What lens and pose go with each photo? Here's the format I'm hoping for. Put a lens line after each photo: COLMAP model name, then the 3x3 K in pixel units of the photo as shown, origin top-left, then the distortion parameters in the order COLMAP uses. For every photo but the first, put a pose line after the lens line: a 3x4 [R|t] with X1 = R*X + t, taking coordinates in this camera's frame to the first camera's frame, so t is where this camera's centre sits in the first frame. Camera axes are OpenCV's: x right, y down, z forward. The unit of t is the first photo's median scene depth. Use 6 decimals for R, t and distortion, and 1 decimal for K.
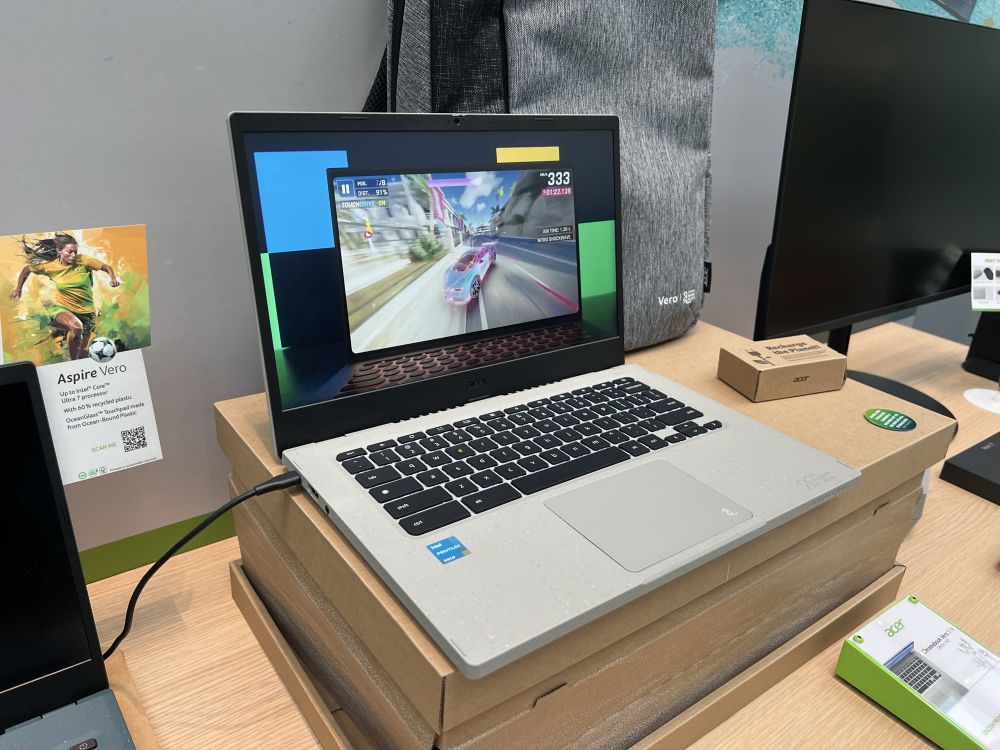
lens RADIAL K [[755.7, 0, 500.0], [0, 755.7, 375.1], [0, 0, 1]] dist [-0.014867, -0.005414]
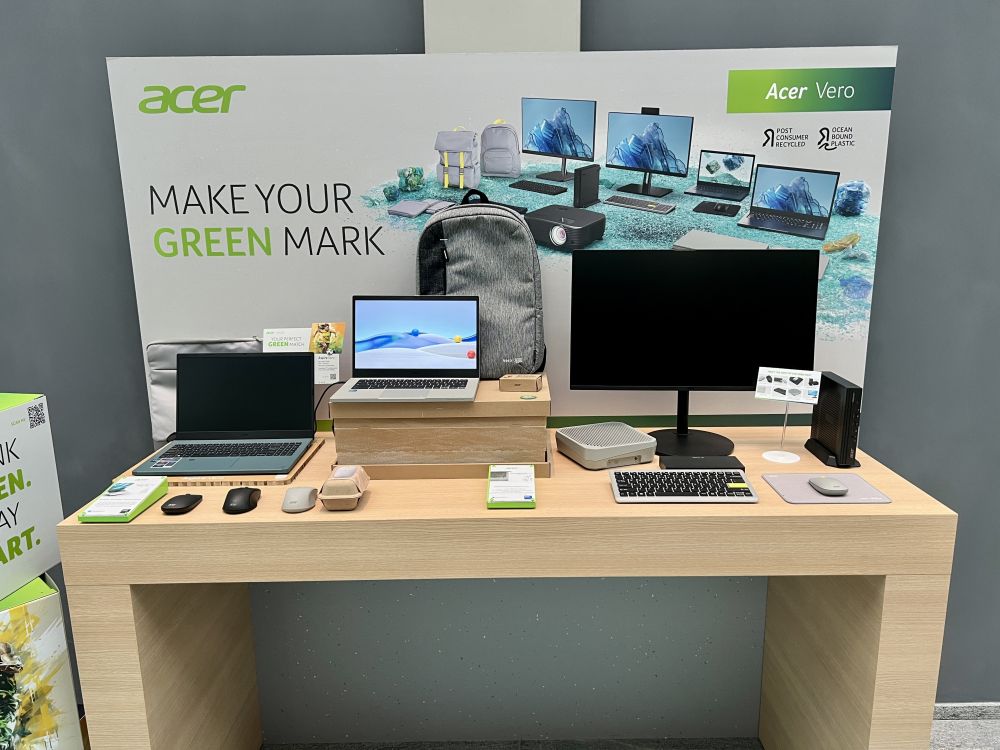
lens RADIAL K [[755.7, 0, 501.8], [0, 755.7, 376.3], [0, 0, 1]] dist [-0.014867, -0.005414]
pose [[0.798328, 0.060730, -0.599152, 2.542672], [-0.188821, 0.969976, -0.153273, 0.517564], [0.571855, 0.235495, 0.785827, -1.557391]]
